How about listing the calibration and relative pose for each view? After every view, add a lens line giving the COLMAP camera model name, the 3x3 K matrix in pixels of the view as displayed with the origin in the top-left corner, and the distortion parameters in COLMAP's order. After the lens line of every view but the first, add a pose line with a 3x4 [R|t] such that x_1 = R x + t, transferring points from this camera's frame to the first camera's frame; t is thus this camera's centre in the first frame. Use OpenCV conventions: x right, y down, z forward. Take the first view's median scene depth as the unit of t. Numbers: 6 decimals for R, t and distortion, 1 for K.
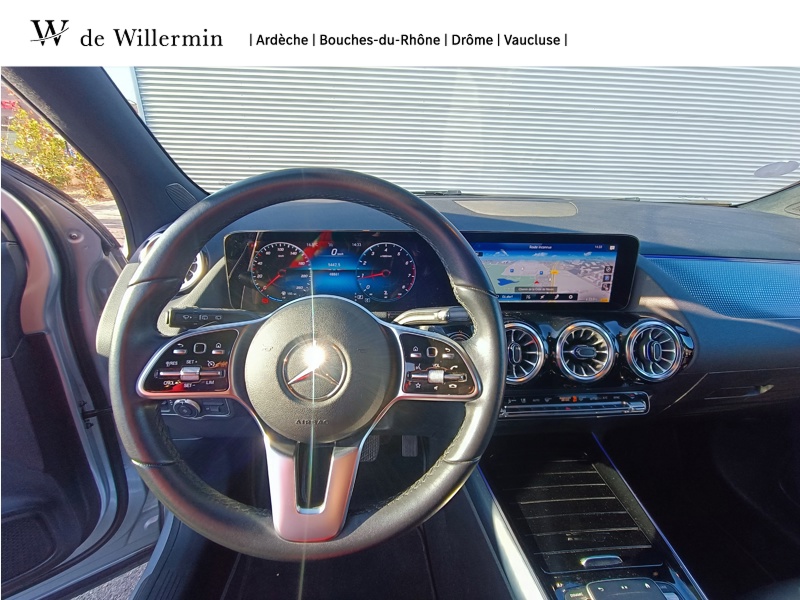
lens RADIAL K [[378.5, 0, 400.0], [0, 378.5, 300.0], [0, 0, 1]] dist [-0.002047, -0.000026]
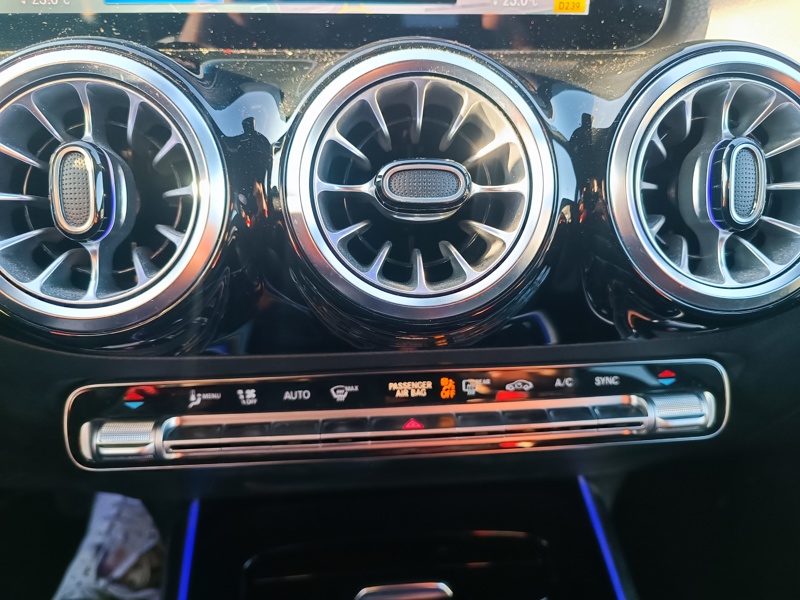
lens RADIAL K [[629.6, 0, 400.0], [0, 629.6, 300.0], [0, 0, 1]] dist [-0.056346, -0.000846]
pose [[0.999827, -0.014234, -0.011961, 0.471208], [0.015633, 0.991858, 0.126386, 0.154980], [0.010065, -0.126551, 0.991909, 0.615280]]
